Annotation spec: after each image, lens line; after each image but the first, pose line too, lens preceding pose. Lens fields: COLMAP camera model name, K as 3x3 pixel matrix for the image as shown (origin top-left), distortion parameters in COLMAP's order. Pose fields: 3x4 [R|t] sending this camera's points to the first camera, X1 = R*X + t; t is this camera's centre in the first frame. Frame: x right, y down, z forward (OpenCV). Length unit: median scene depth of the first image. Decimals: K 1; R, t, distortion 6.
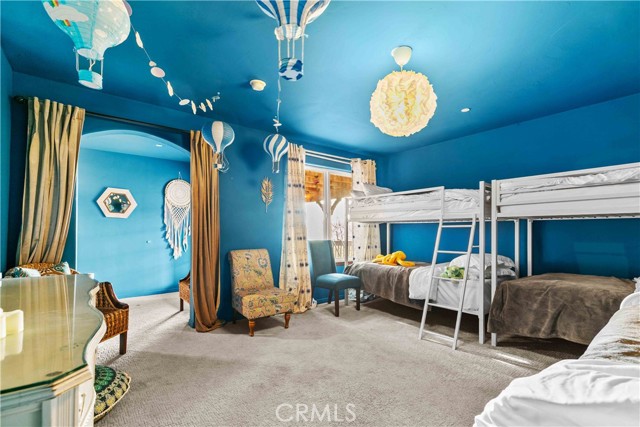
lens RADIAL K [[290.6, 0, 317.0], [0, 290.6, 232.5], [0, 0, 1]] dist [-0.001287, 0.000036]
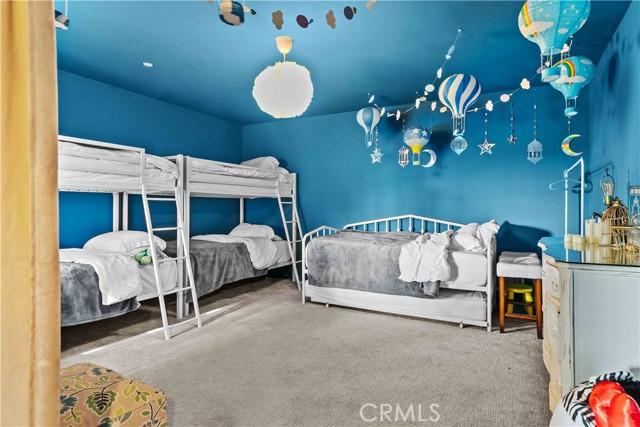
lens RADIAL K [[367.1, 0, 320.2], [0, 367.1, 211.3], [0, 0, 1]] dist [0.001755, 0.000392]
pose [[-0.409238, -0.015928, 0.912289, -0.696150], [-0.015151, 0.999828, 0.010660, -0.004912], [-0.912302, -0.009459, -0.409409, 0.973263]]
